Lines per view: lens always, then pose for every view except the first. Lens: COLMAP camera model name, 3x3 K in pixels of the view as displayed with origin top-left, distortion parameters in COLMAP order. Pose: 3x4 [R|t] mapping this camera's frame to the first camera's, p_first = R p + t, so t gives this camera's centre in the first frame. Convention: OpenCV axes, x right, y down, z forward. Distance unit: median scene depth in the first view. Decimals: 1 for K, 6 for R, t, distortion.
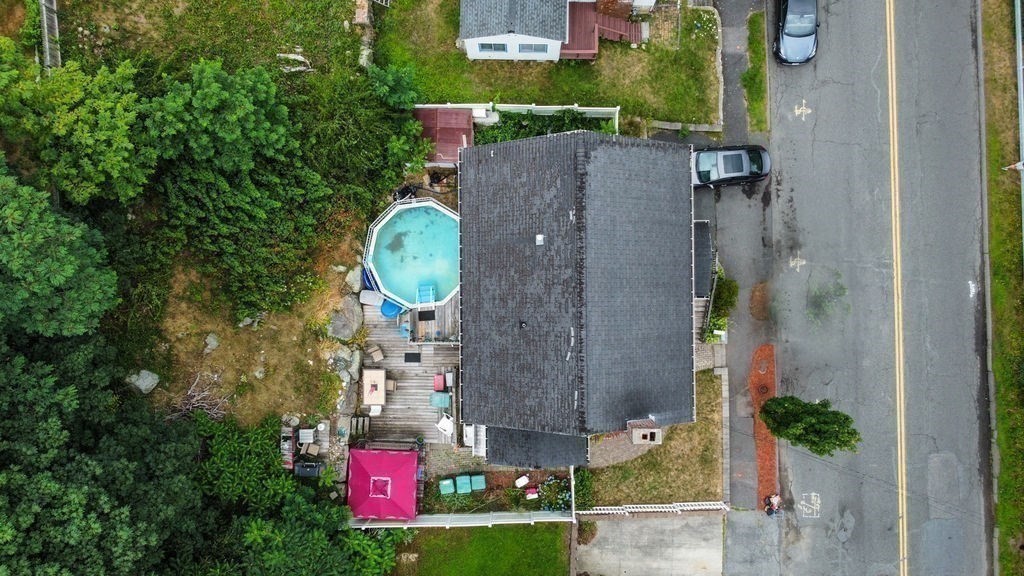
lens RADIAL K [[771.8, 0, 512.0], [0, 771.8, 288.0], [0, 0, 1]] dist [0.004146, -0.003134]
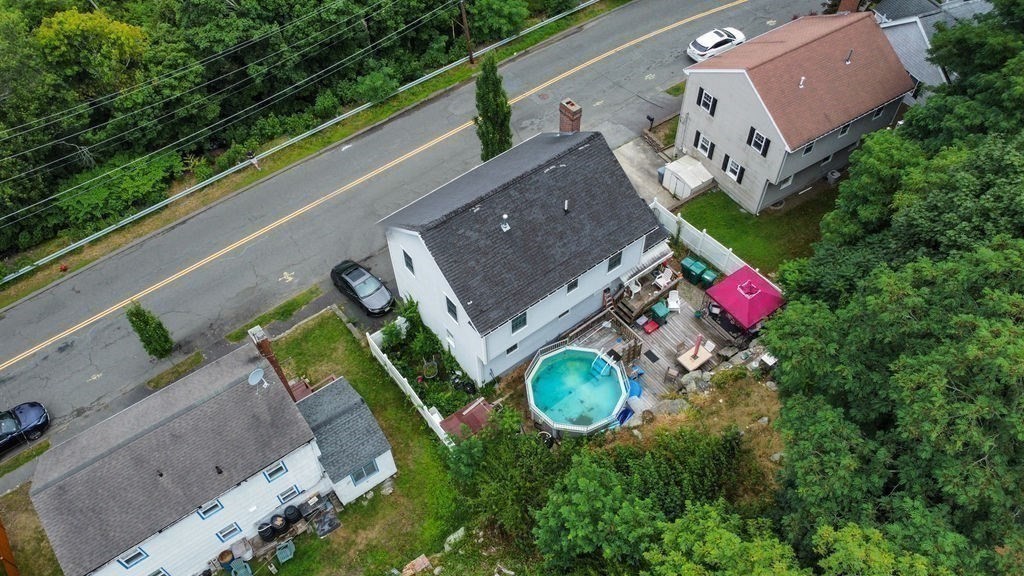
lens RADIAL K [[771.8, 0, 512.0], [0, 771.8, 288.0], [0, 0, 1]] dist [0.004146, -0.003134]
pose [[-0.605145, -0.604469, 0.518089, -0.526331], [0.795841, -0.476402, 0.373736, -0.441802], [0.020907, 0.638481, 0.769354, 0.072059]]
